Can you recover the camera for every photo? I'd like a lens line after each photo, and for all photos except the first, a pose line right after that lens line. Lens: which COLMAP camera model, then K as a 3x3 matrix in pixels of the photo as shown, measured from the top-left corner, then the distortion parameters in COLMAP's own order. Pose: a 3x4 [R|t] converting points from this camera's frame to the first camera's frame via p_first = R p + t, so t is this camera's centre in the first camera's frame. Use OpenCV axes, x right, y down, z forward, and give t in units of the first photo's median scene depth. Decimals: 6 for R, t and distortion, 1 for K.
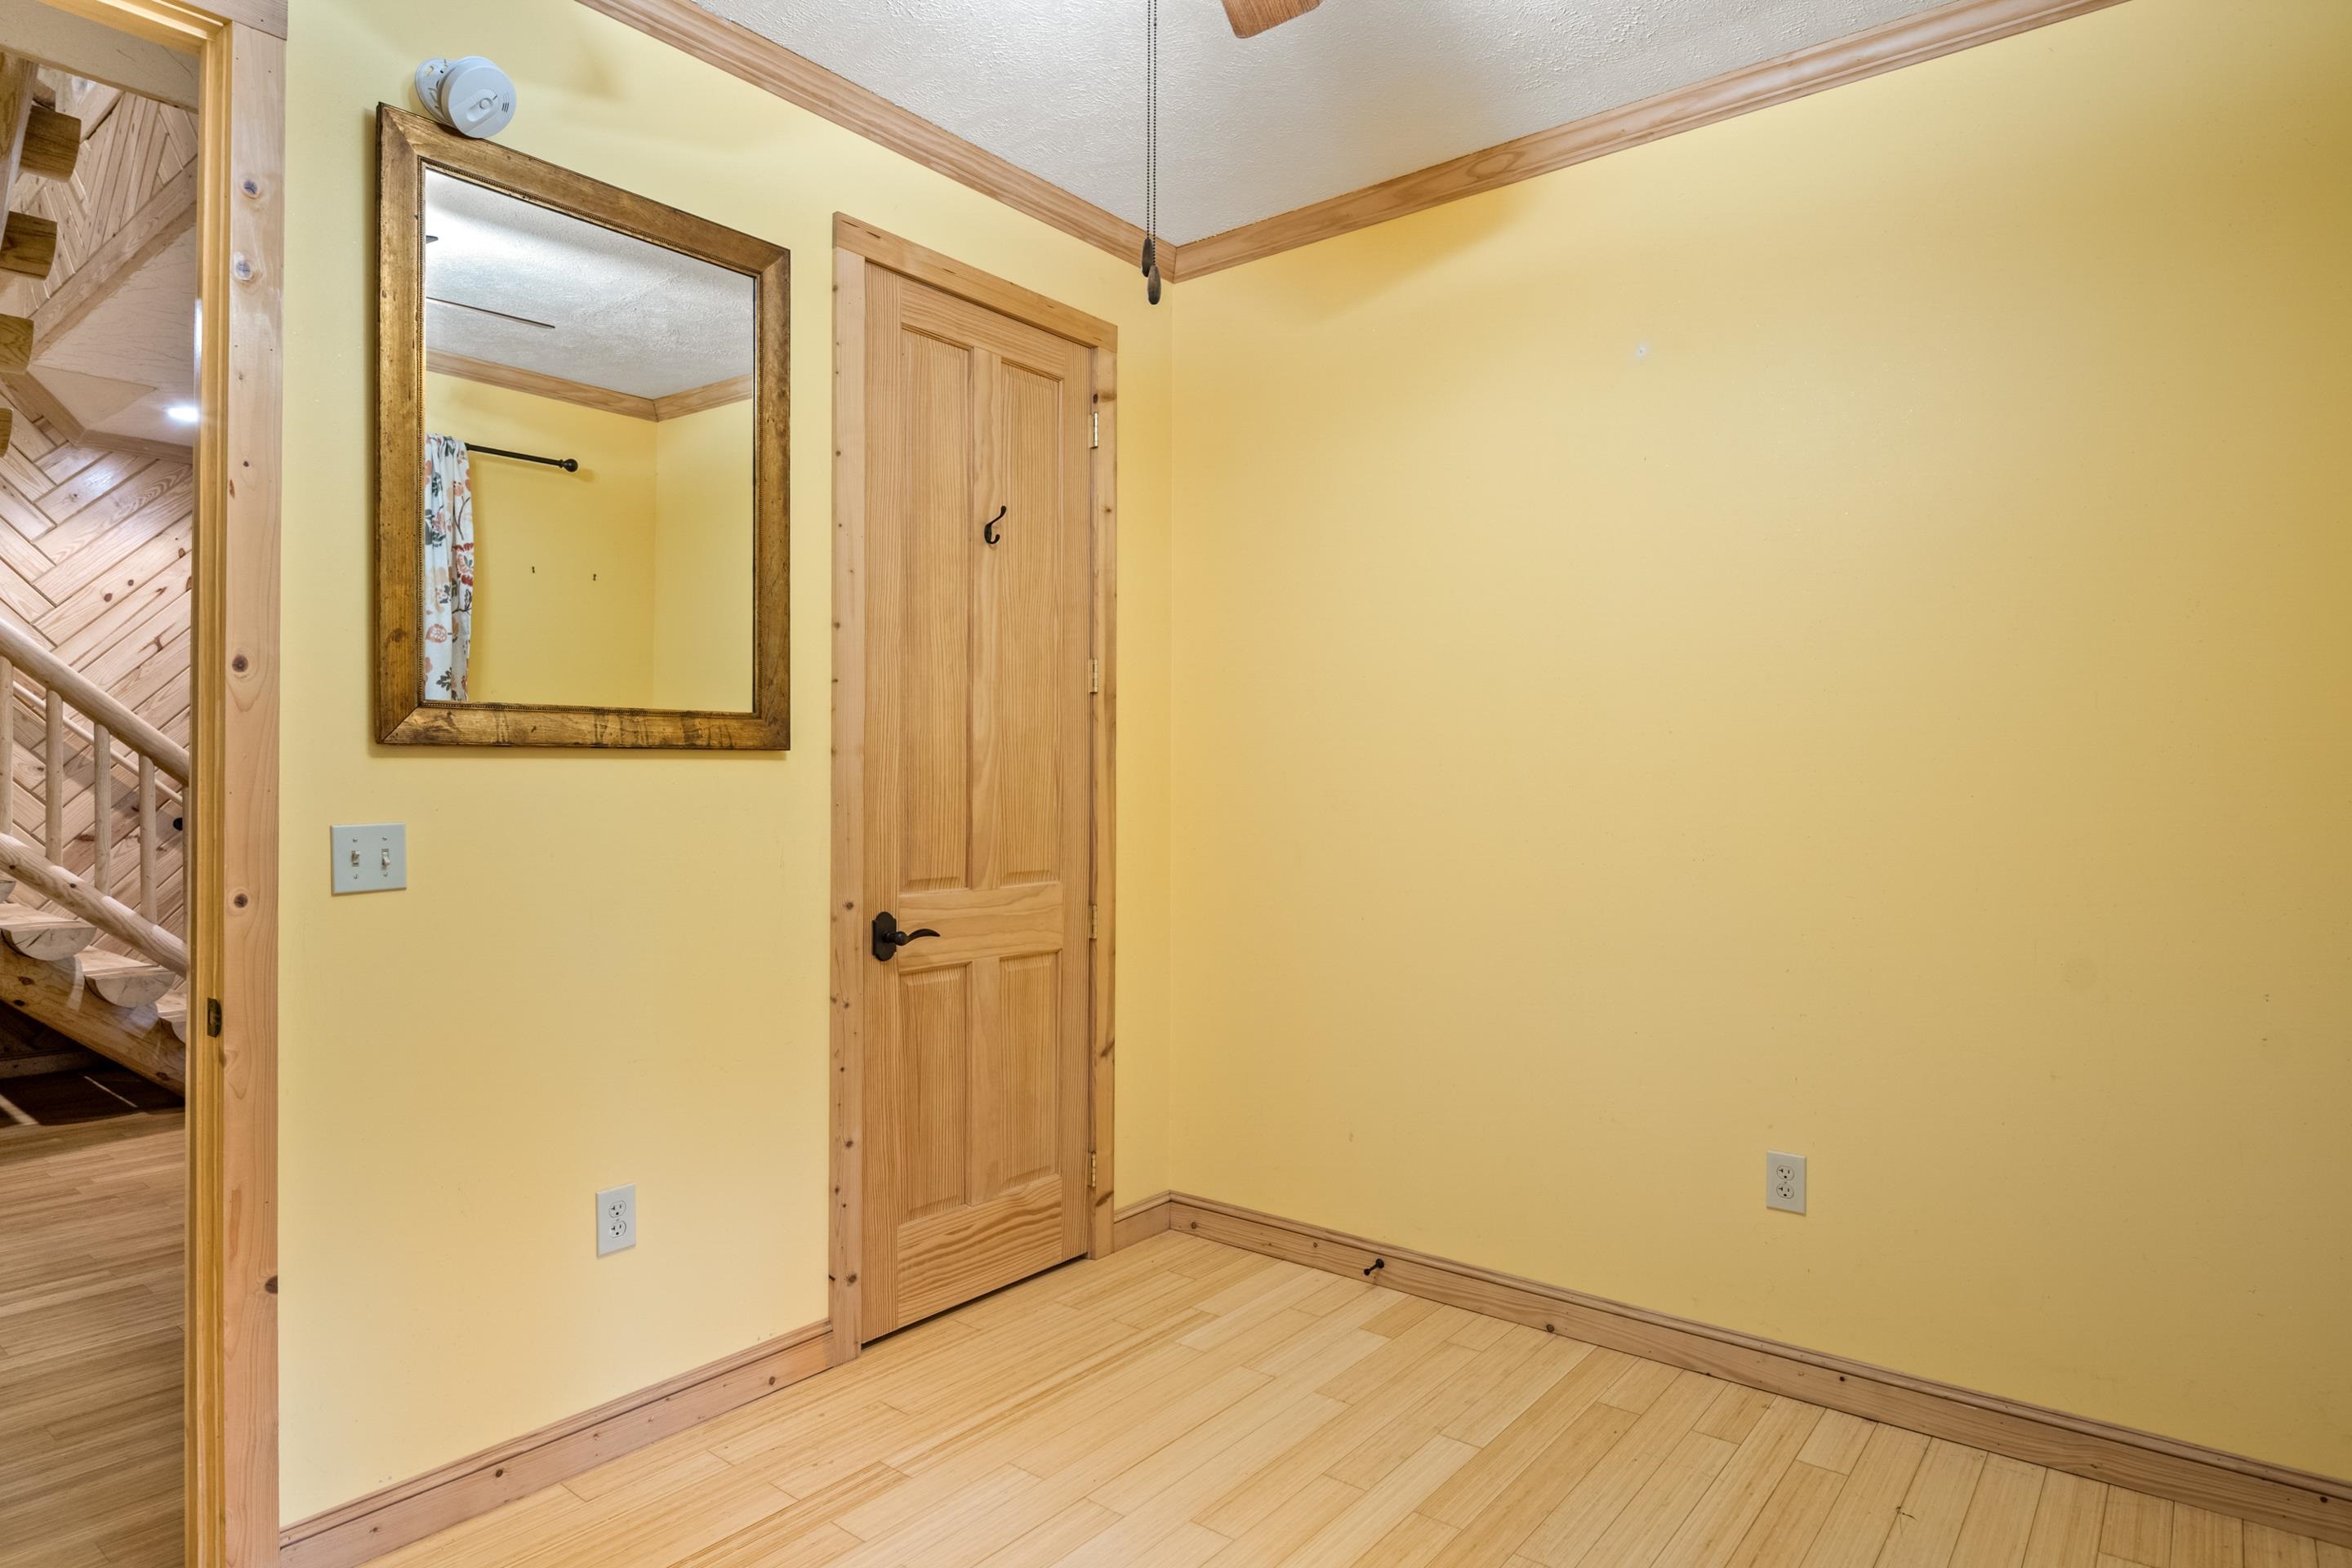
lens RADIAL K [[1302.1, 0, 1180.3], [0, 1302.1, 772.6], [0, 0, 1]] dist [-0.007102, -0.004658]
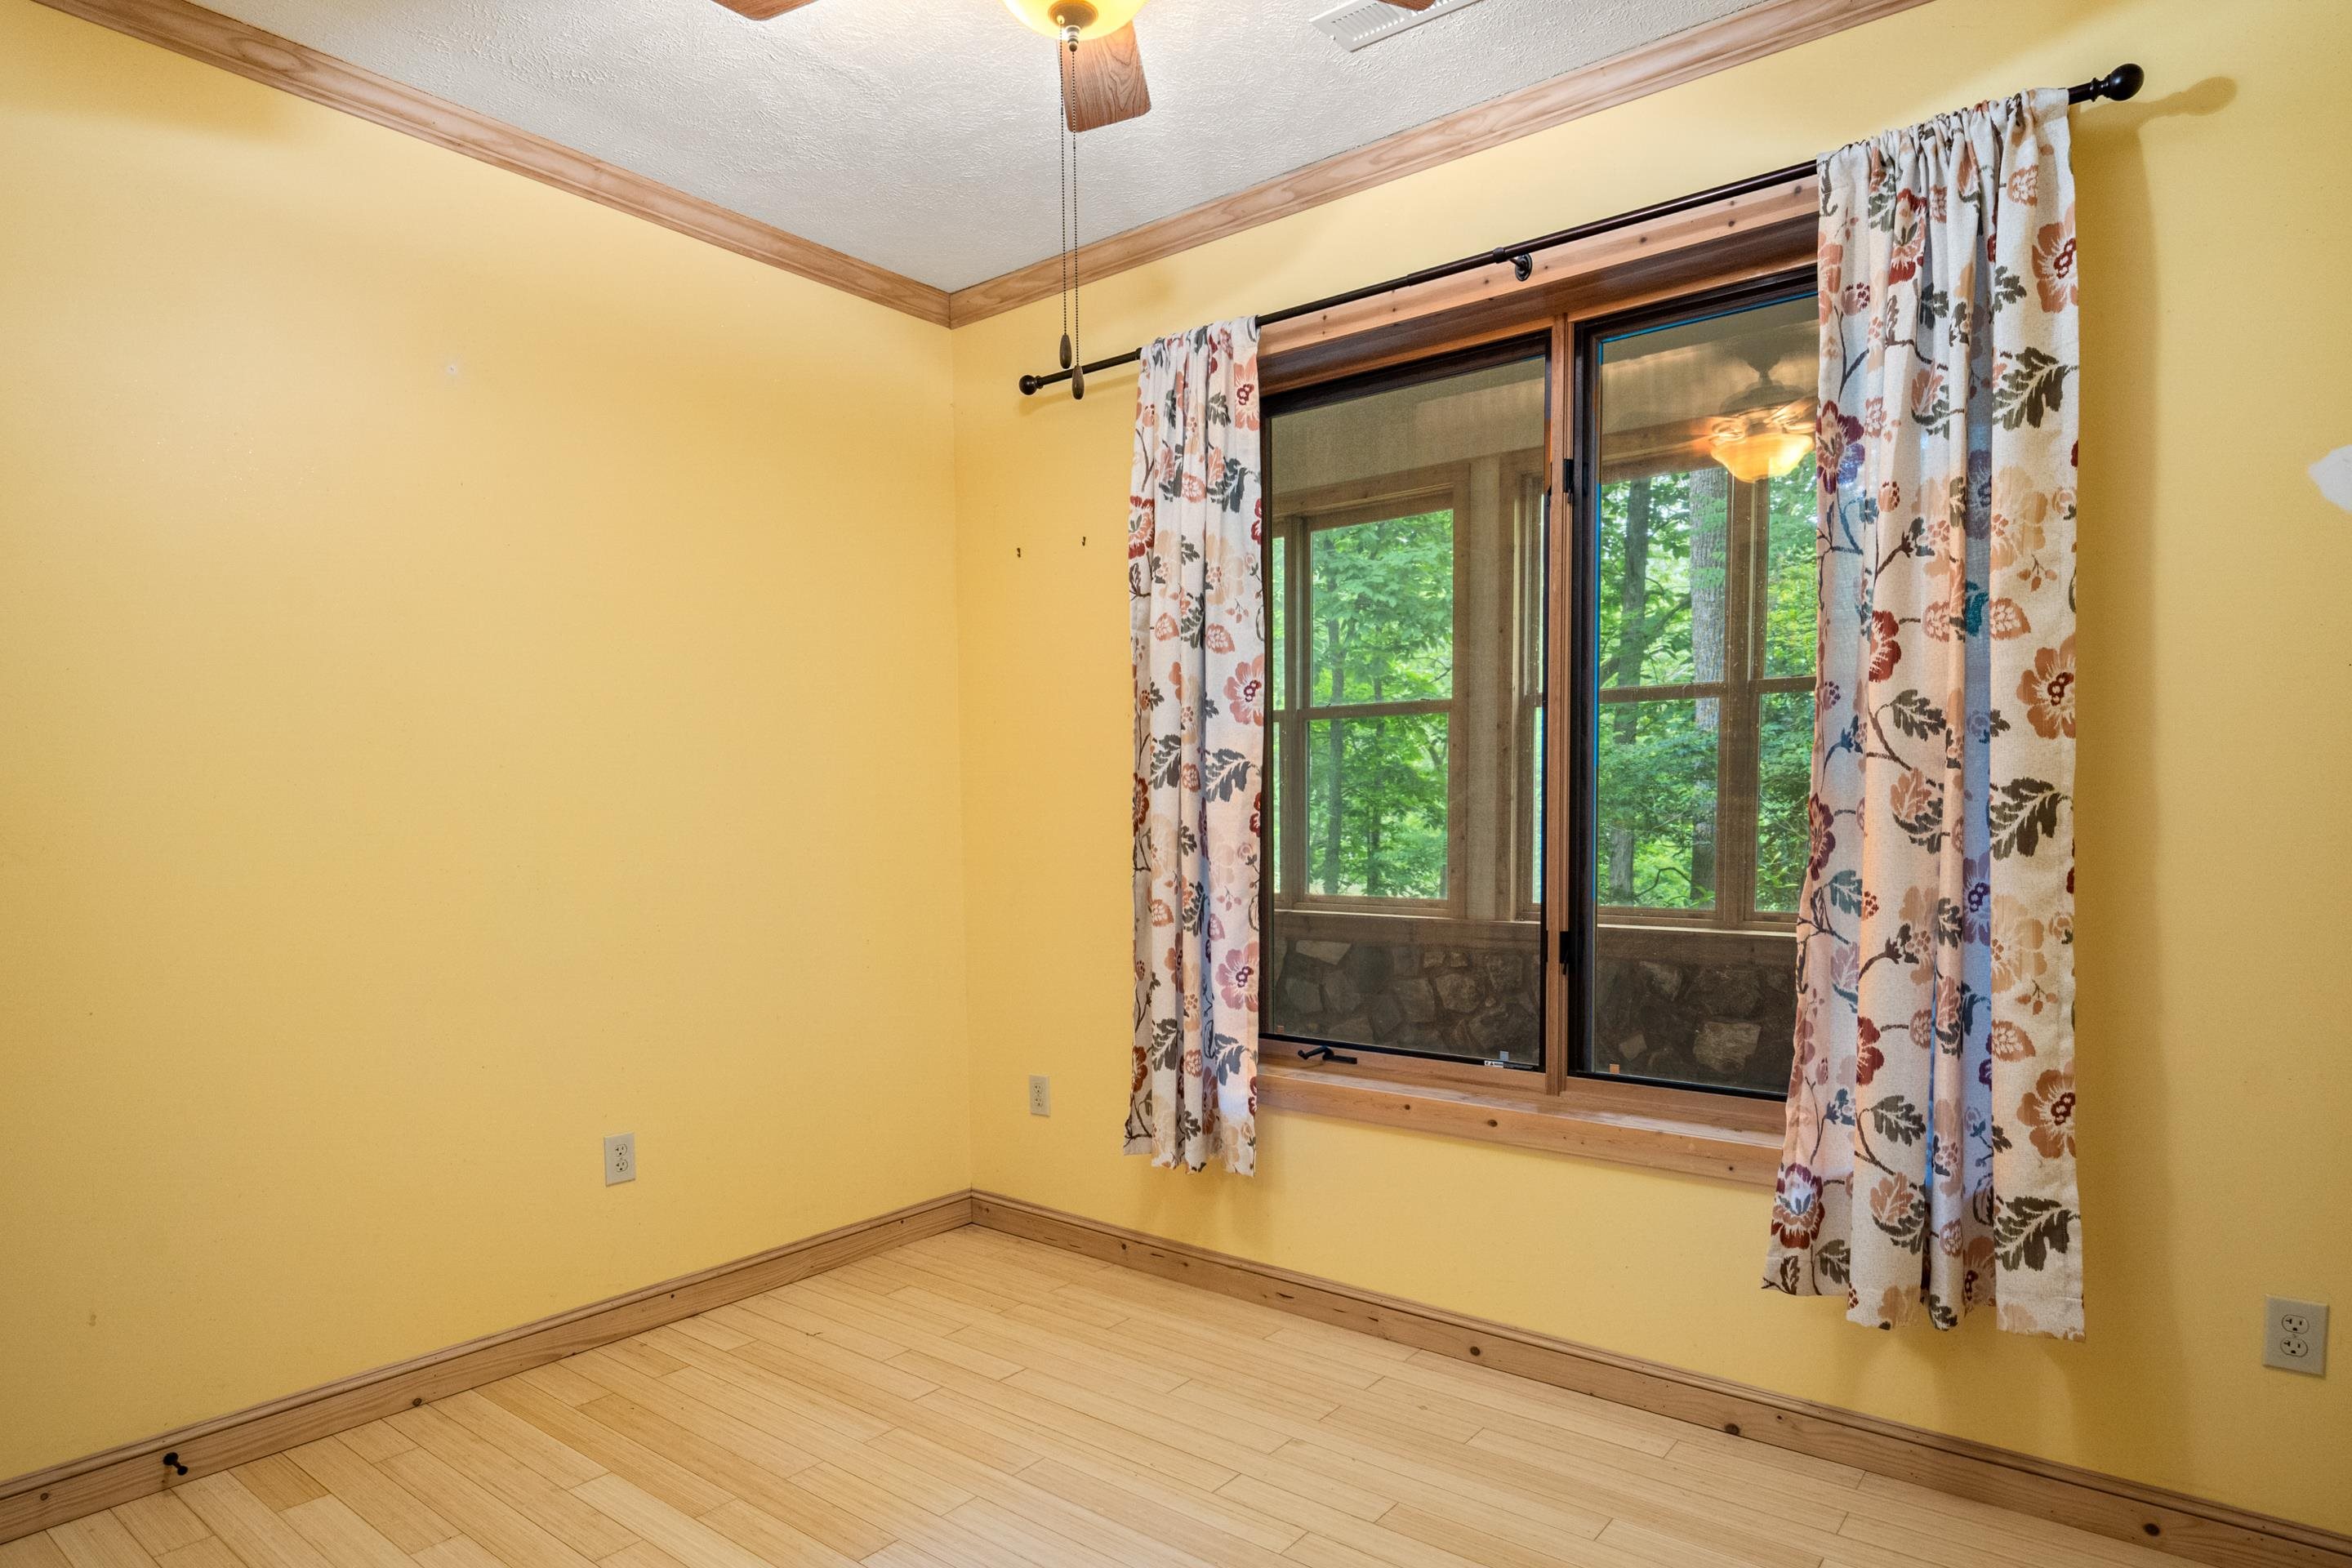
lens RADIAL K [[1302.1, 0, 1181.4], [0, 1302.1, 807.5], [0, 0, 1]] dist [-0.007102, -0.004658]
pose [[0.000035, -0.001883, 0.999998, -0.643947], [-0.003299, 0.999993, 0.001883, 0.004375], [-0.999995, -0.003299, 0.000028, 0.474267]]
